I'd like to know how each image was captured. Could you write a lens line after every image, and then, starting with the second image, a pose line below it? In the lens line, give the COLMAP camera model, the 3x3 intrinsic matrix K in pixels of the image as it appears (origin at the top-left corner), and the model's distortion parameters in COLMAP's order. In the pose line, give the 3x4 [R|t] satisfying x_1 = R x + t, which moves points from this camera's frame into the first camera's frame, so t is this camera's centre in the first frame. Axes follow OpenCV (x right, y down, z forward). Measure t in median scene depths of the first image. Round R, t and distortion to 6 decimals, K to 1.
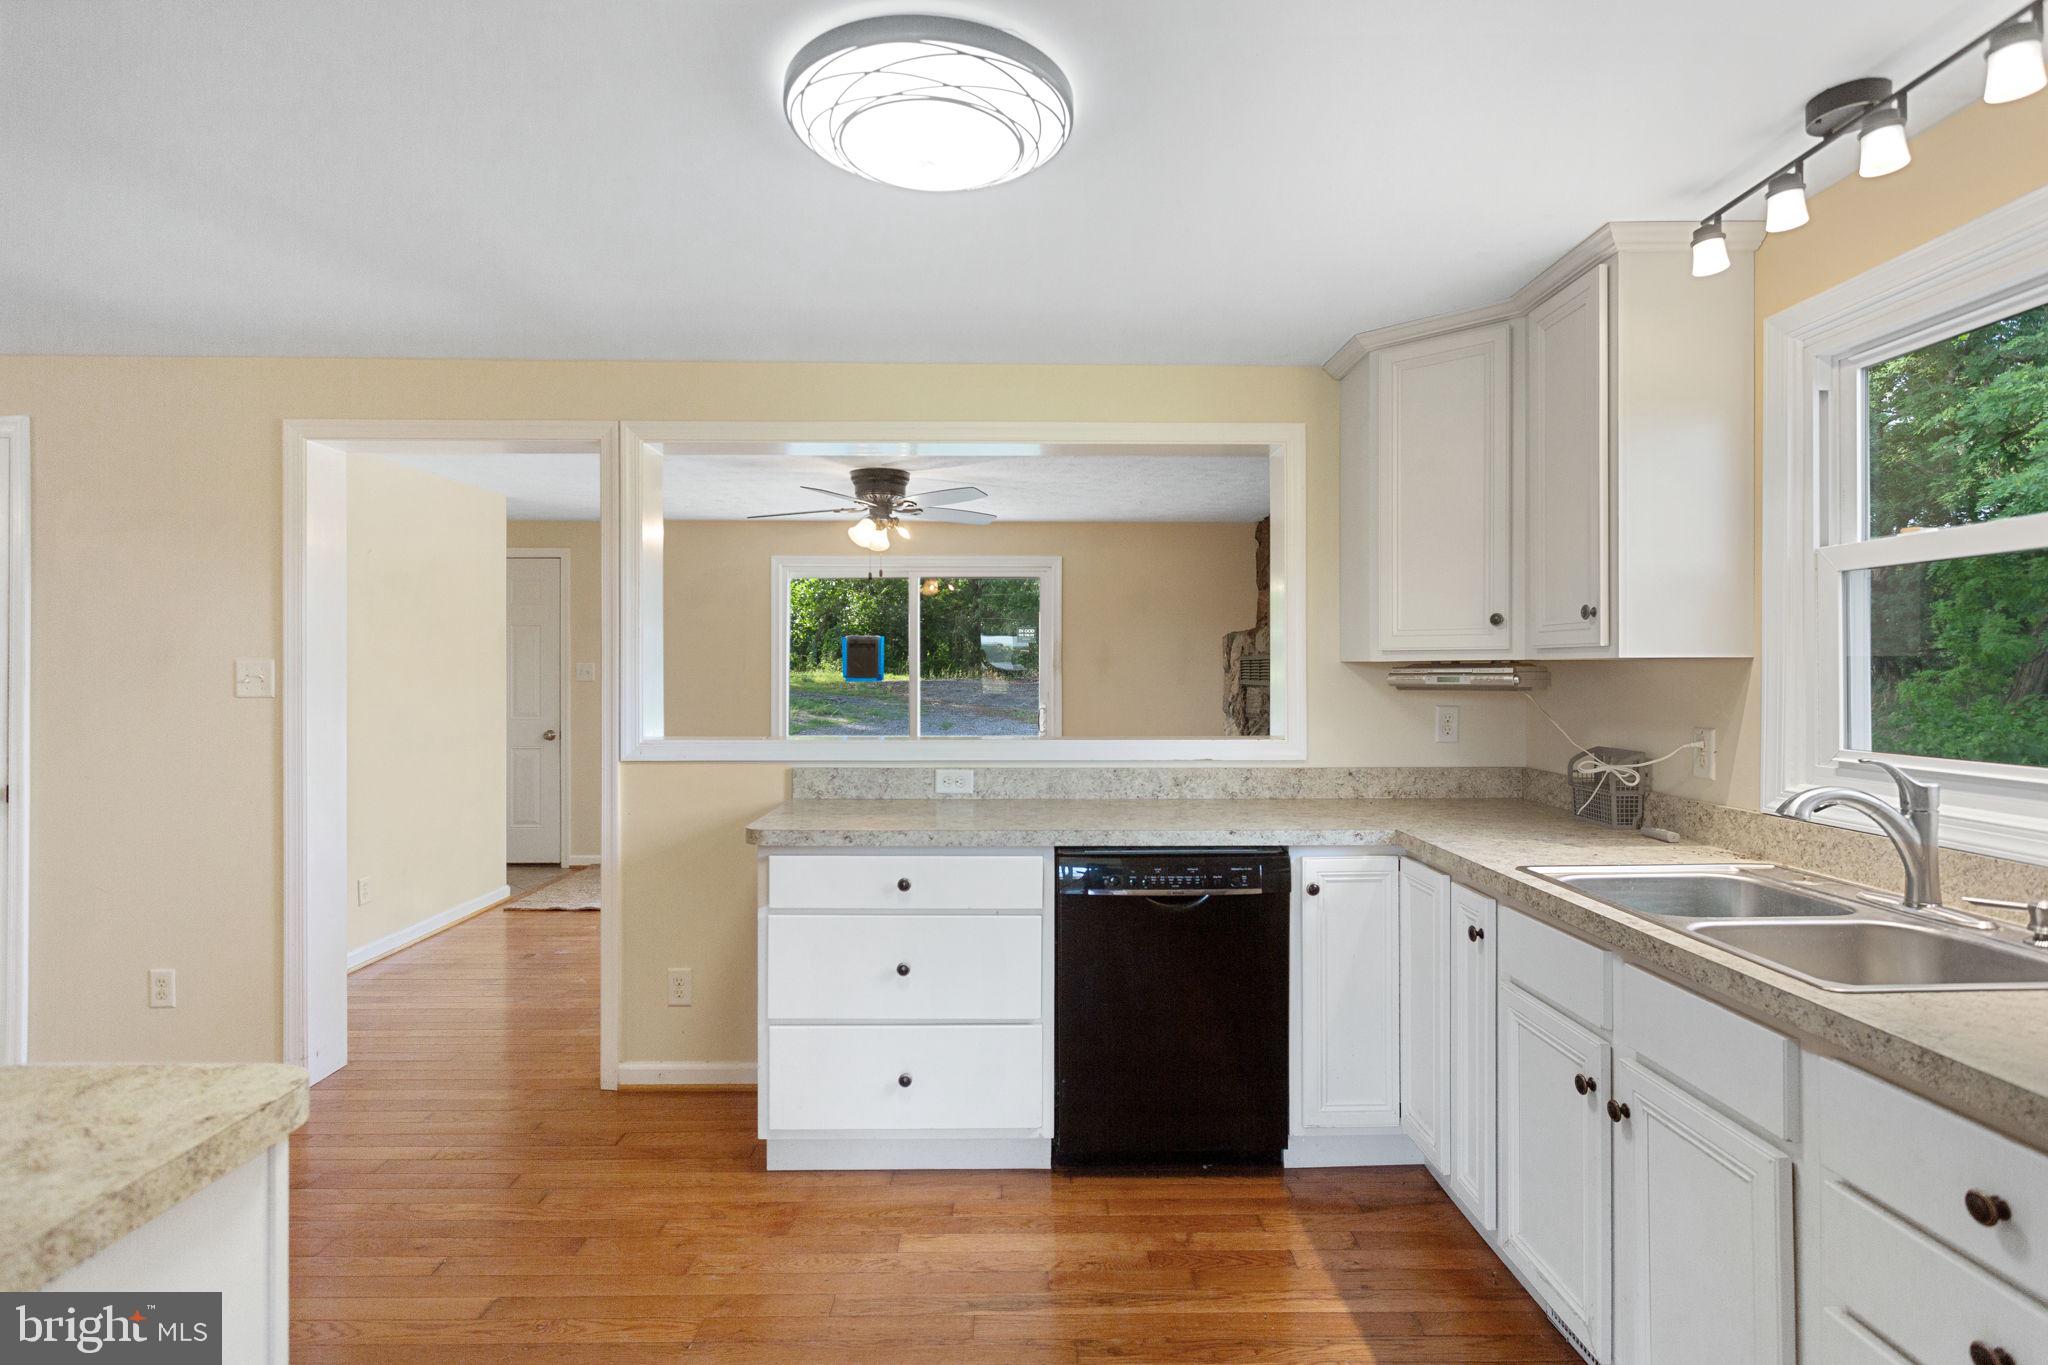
lens RADIAL K [[1012.5, 0, 1024.0], [0, 1012.5, 666.0], [0, 0, 1]] dist [-0.014993, 0.001373]
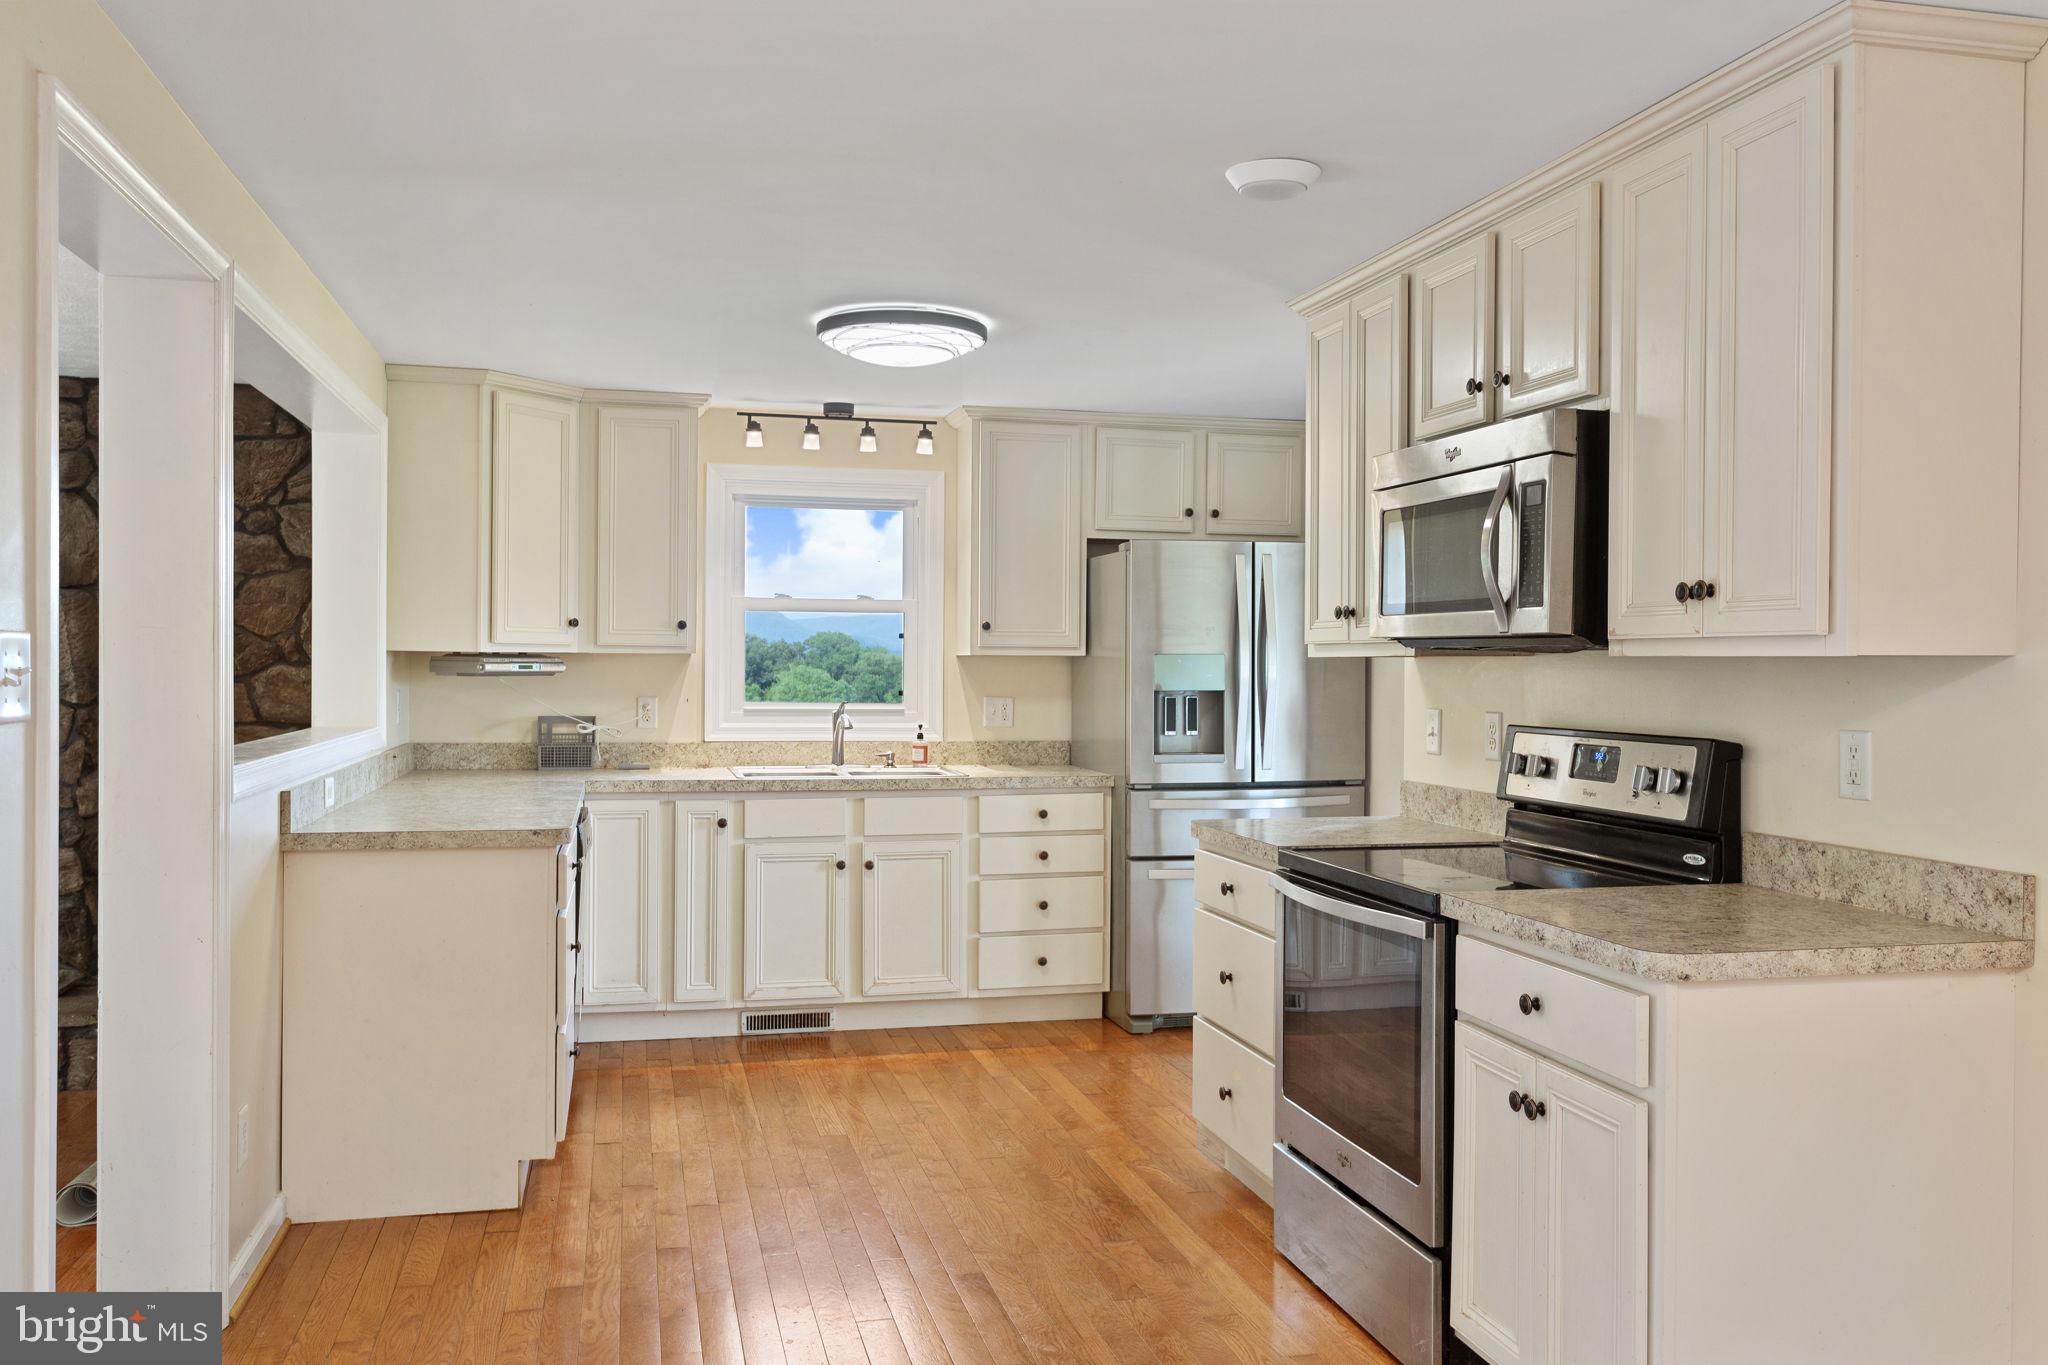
lens RADIAL K [[1528.6, 0, 1016.3], [0, 1528.6, 690.4], [0, 0, 1]] dist [-0.003282, -0.001572]
pose [[-0.230014, 0.006166, 0.973168, -1.883178], [-0.008002, 0.999934, -0.008227, 0.064288], [-0.973155, -0.009680, -0.229949, 1.011841]]
